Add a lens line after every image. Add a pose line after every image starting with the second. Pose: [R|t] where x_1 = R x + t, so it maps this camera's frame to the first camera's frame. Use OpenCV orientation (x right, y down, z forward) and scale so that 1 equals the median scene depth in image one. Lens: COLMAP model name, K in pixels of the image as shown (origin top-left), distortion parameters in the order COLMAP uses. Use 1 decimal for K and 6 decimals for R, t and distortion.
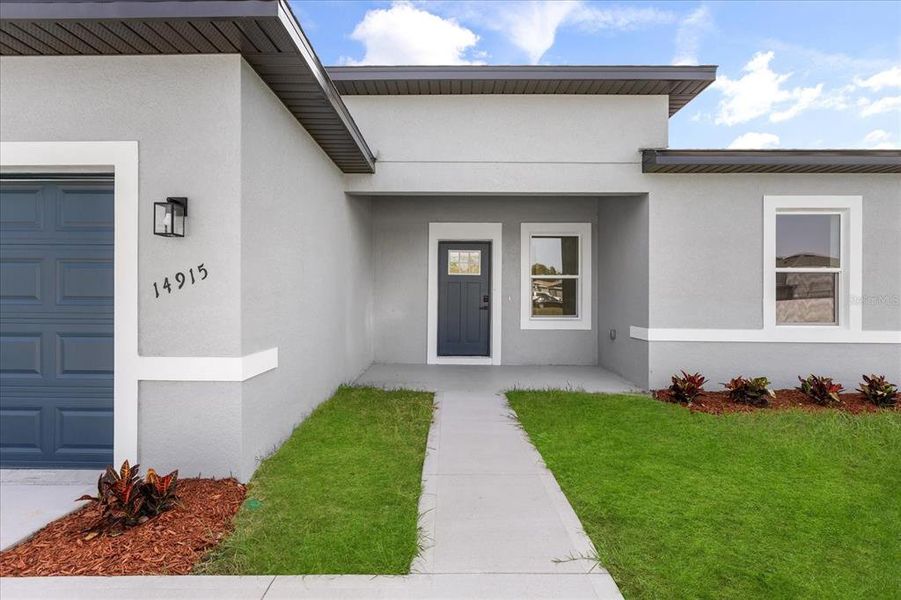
lens RADIAL K [[440.9, 0, 456.0], [0, 440.9, 298.2], [0, 0, 1]] dist [-0.004249, -0.000879]
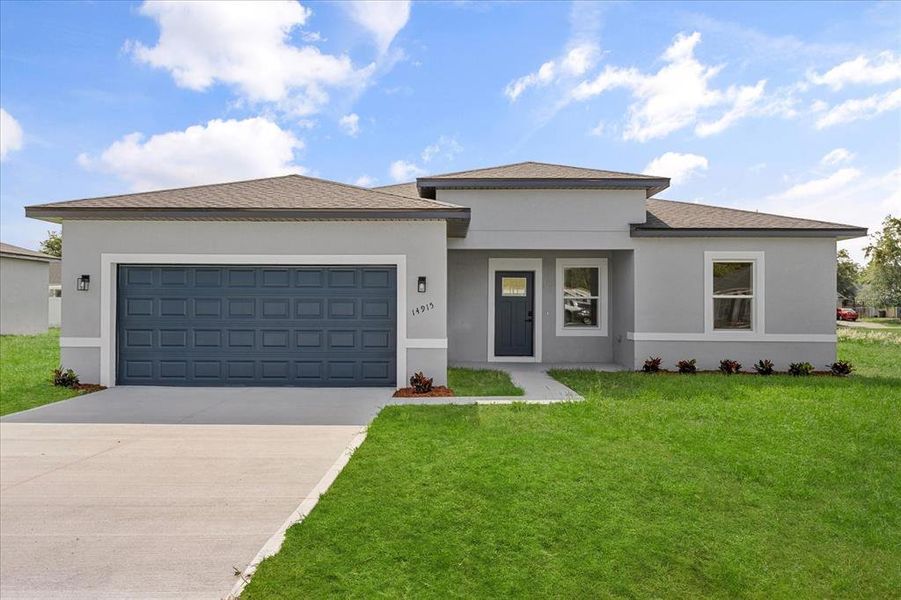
lens RADIAL K [[618.2, 0, 467.5], [0, 618.2, 302.3], [0, 0, 1]] dist [-0.000001, 0.000998]
pose [[0.999999, -0.000720, 0.001313, -0.180632], [0.000733, 0.999945, -0.010441, -0.020119], [-0.001305, 0.010442, 0.999945, -1.275177]]
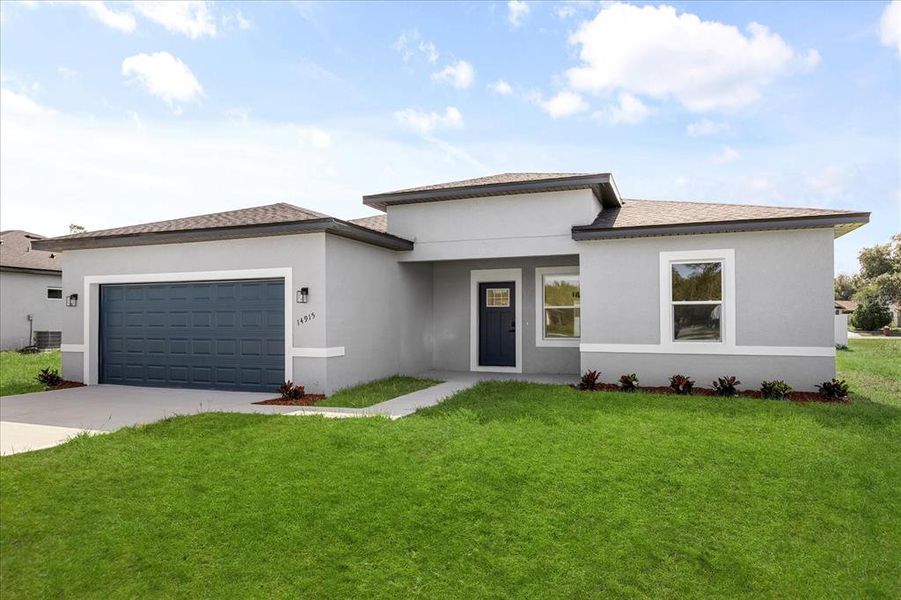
lens RADIAL K [[535.1, 0, 464.3], [0, 535.1, 317.0], [0, 0, 1]] dist [-0.000918, -0.000657]
pose [[0.946445, -0.010549, -0.322693, 0.649668], [0.007304, 0.999910, -0.011267, -0.004246], [0.322783, 0.008307, 0.946437, -0.860269]]
